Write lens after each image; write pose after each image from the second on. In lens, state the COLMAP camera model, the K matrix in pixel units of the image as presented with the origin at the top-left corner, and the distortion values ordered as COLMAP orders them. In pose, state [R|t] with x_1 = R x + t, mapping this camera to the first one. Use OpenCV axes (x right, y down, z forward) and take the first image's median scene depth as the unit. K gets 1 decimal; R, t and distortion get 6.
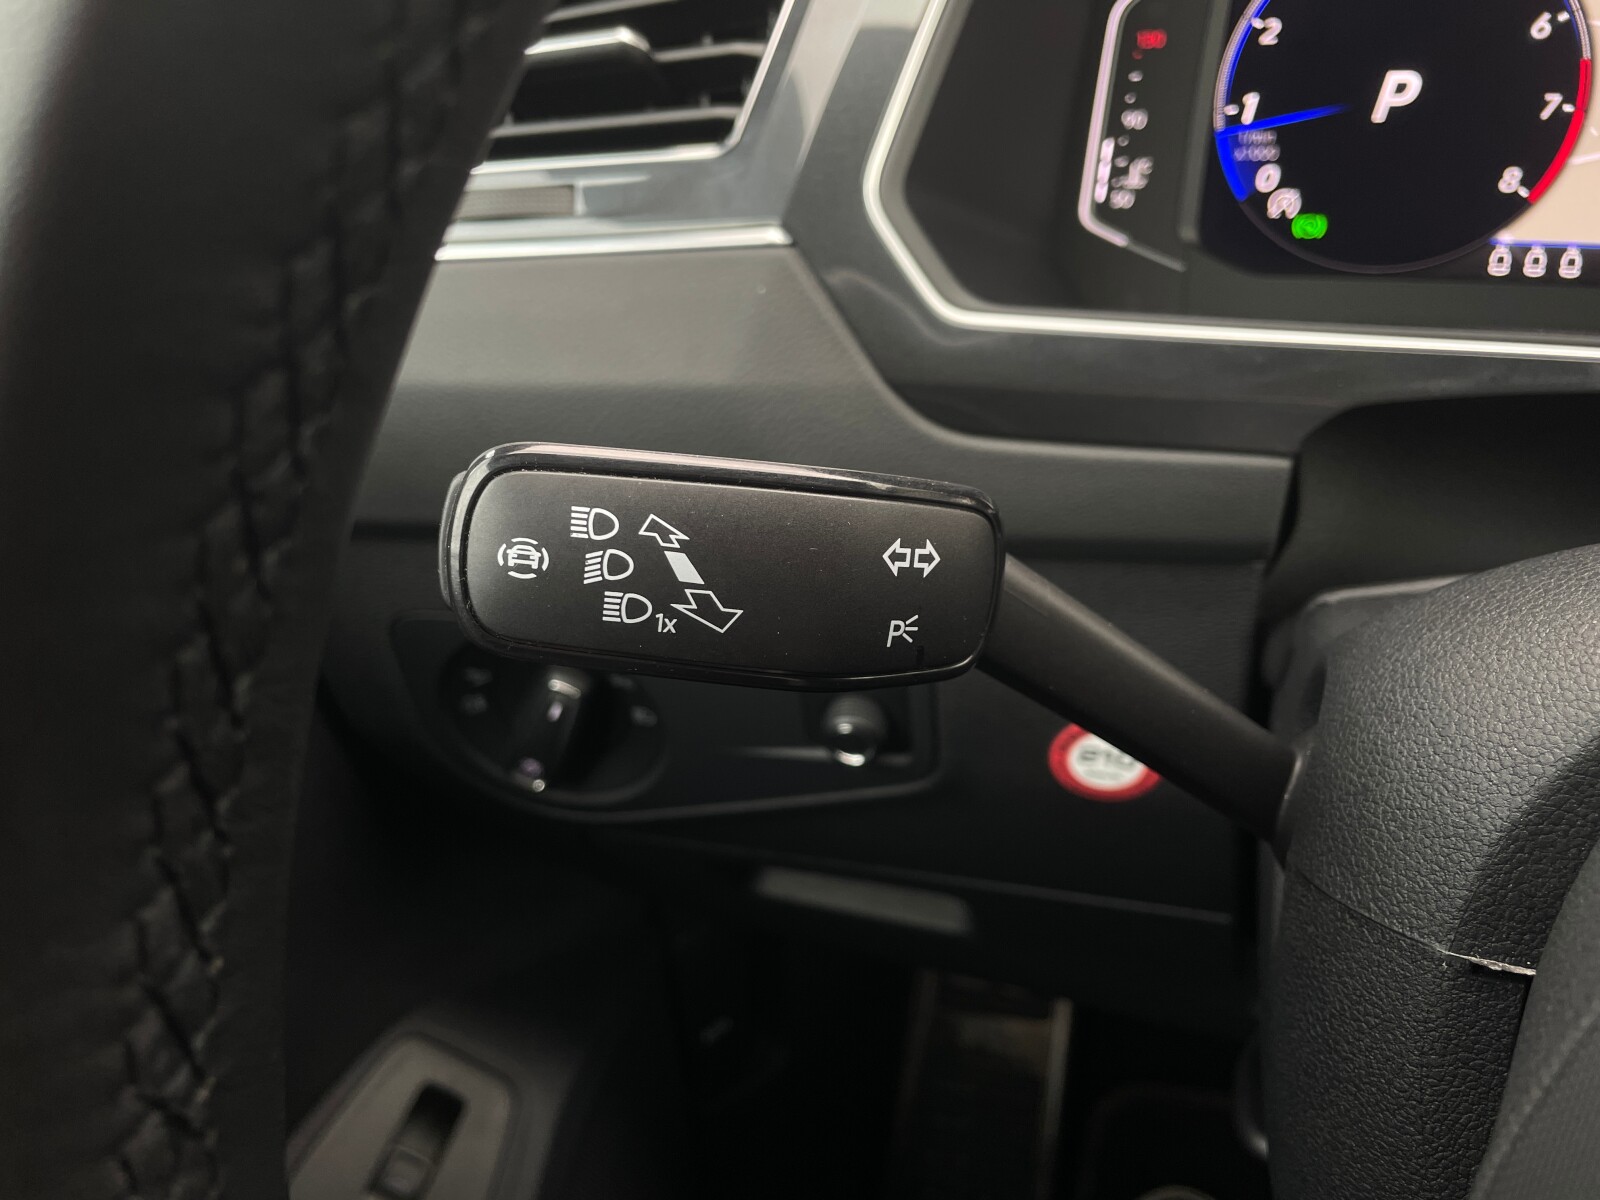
lens RADIAL K [[1234.1, 0, 780.4], [0, 1234.1, 592.0], [0, 0, 1]] dist [0.064740, -0.126866]
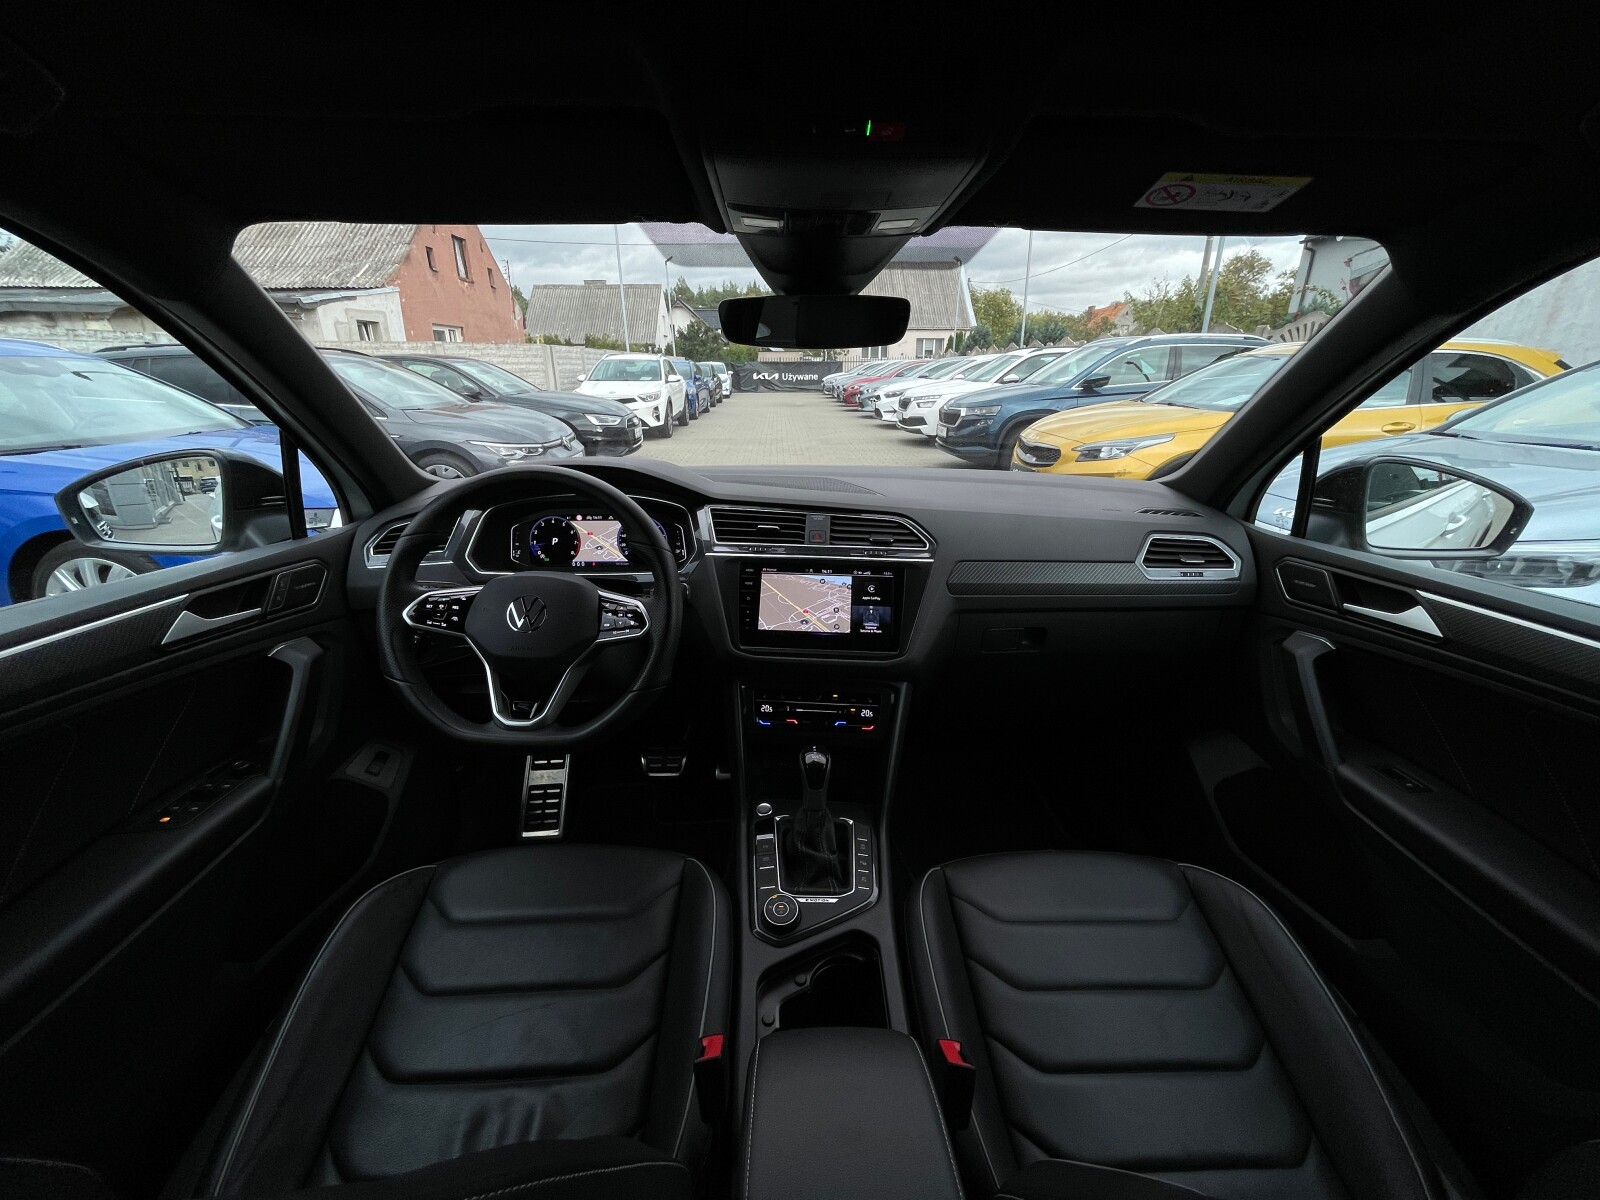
lens RADIAL K [[649.5, 0, 798.3], [0, 649.5, 603.4], [0, 0, 1]] dist [0.002880, 0.000153]
pose [[0.915547, -0.042691, 0.399938, 0.267549], [0.125550, 0.975000, -0.183337, 0.755055], [-0.382113, 0.218066, 0.898018, -2.635069]]
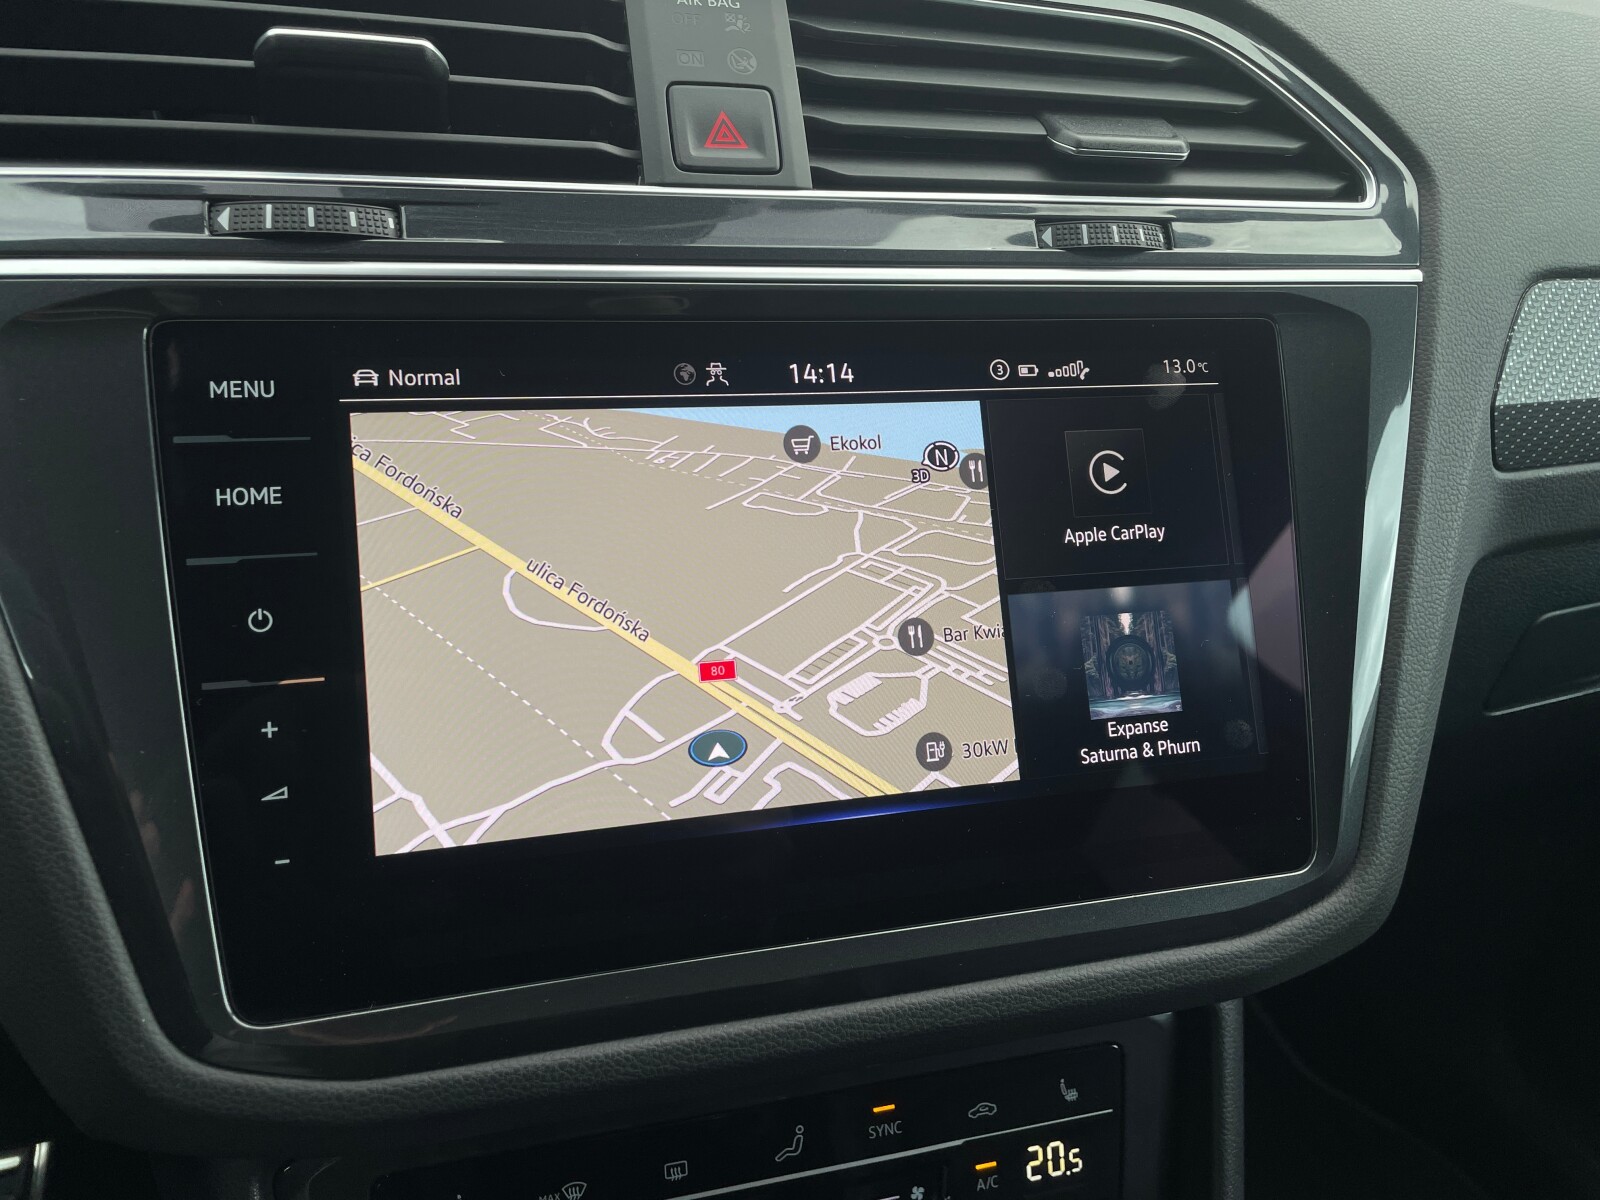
lens RADIAL K [[1190.9, 0, 798.1], [0, 1190.9, 595.2], [0, 0, 1]] dist [0.094021, -0.118380]
pose [[0.725100, -0.205104, 0.657390, 1.068315], [0.228759, 0.972147, 0.050987, 0.143114], [-0.649537, 0.113414, 0.751823, -0.476658]]
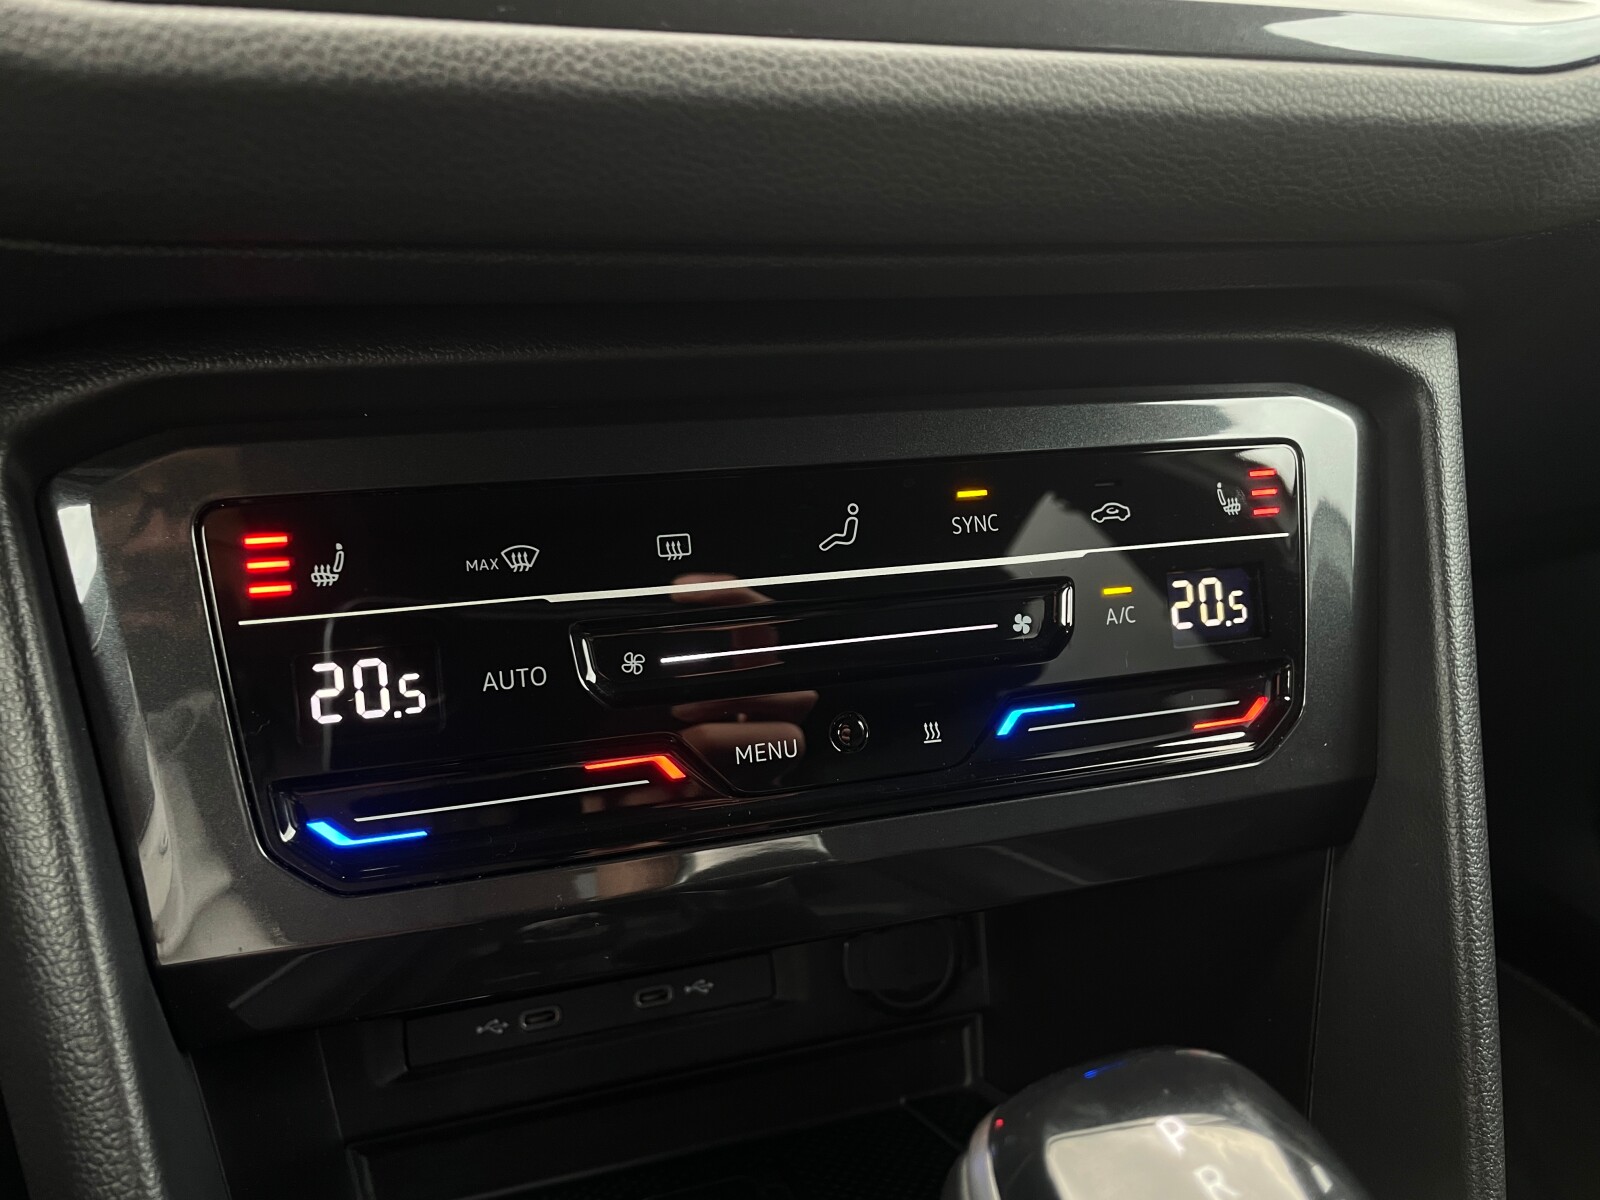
lens RADIAL K [[1216.6, 0, 806.6], [0, 1216.6, 599.4], [0, 0, 1]] dist [0.113922, -0.160464]
pose [[0.699517, -0.216767, 0.680946, 1.137121], [0.255112, 0.965845, 0.045389, 0.634850], [-0.667528, 0.141967, 0.730925, -0.154957]]
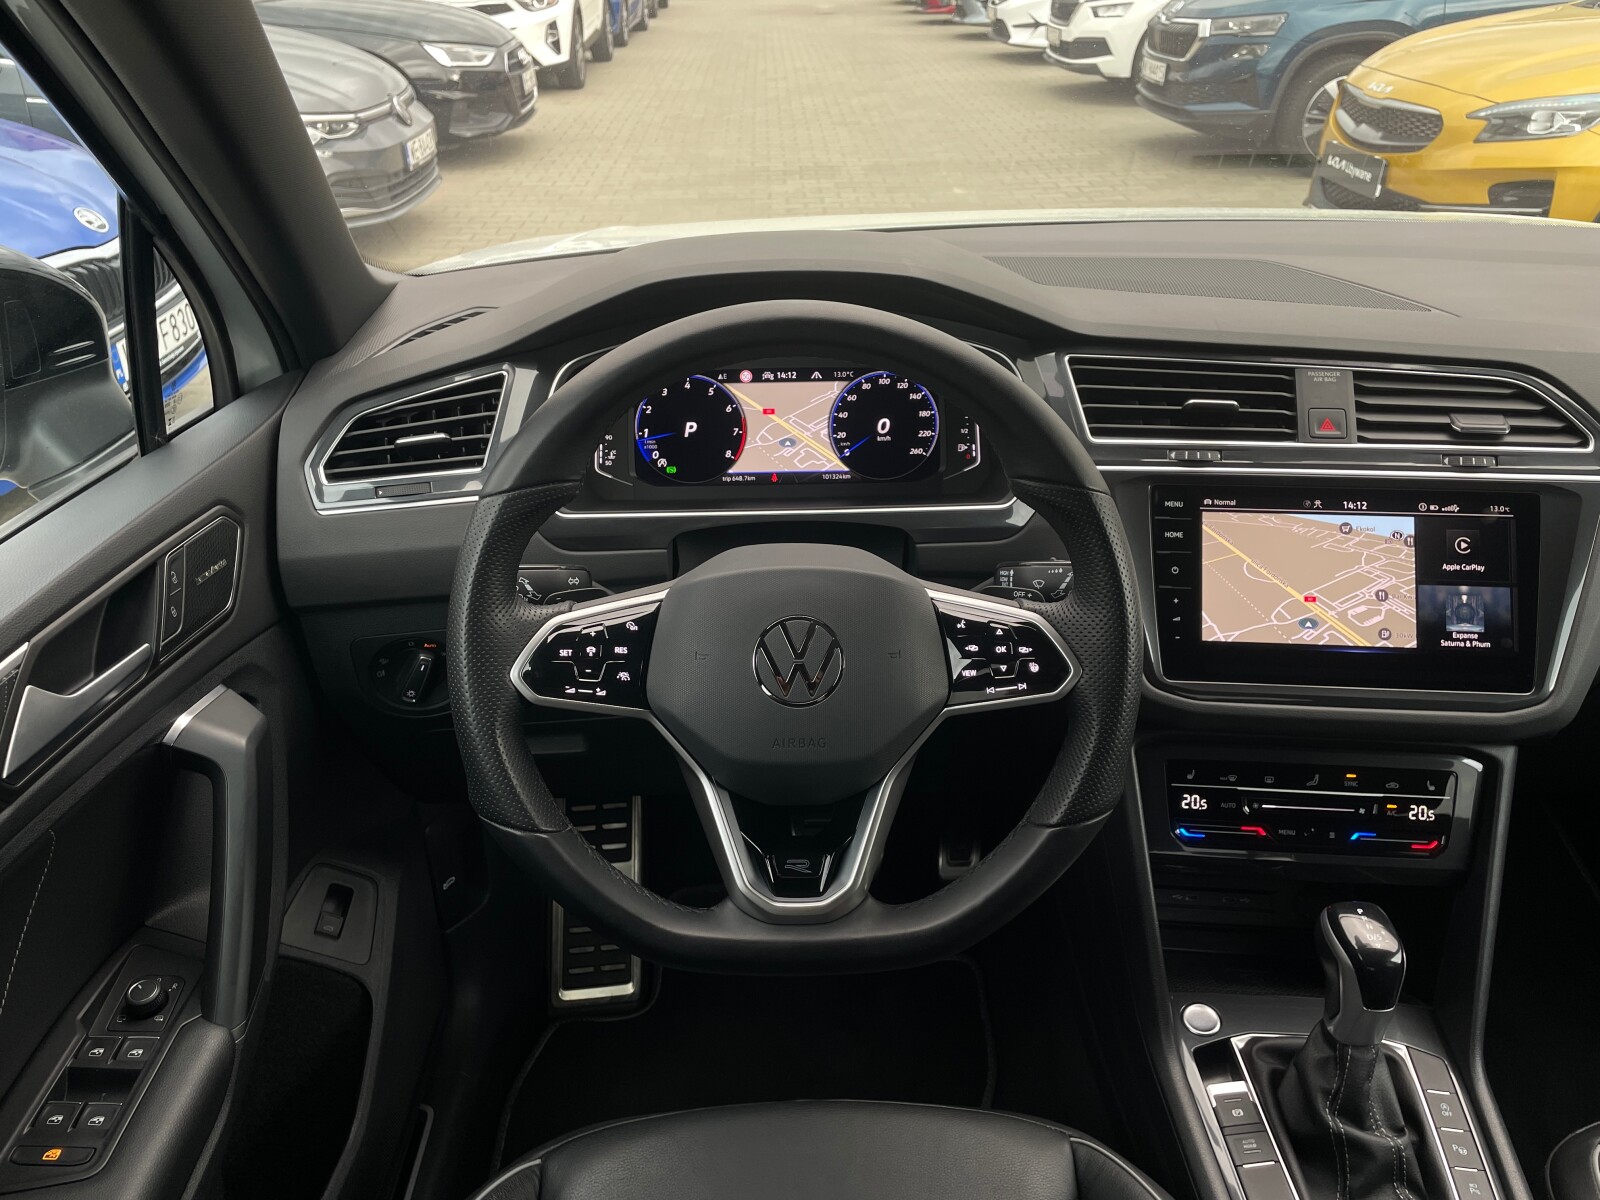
lens RADIAL K [[1216.6, 0, 806.6], [0, 1216.6, 599.4], [0, 0, 1]] dist [0.113922, -0.160464]
pose [[0.915704, -0.112902, 0.385666, -0.455973], [0.137285, 0.989871, -0.036182, 0.170322], [-0.377675, 0.086078, 0.921929, -1.853808]]
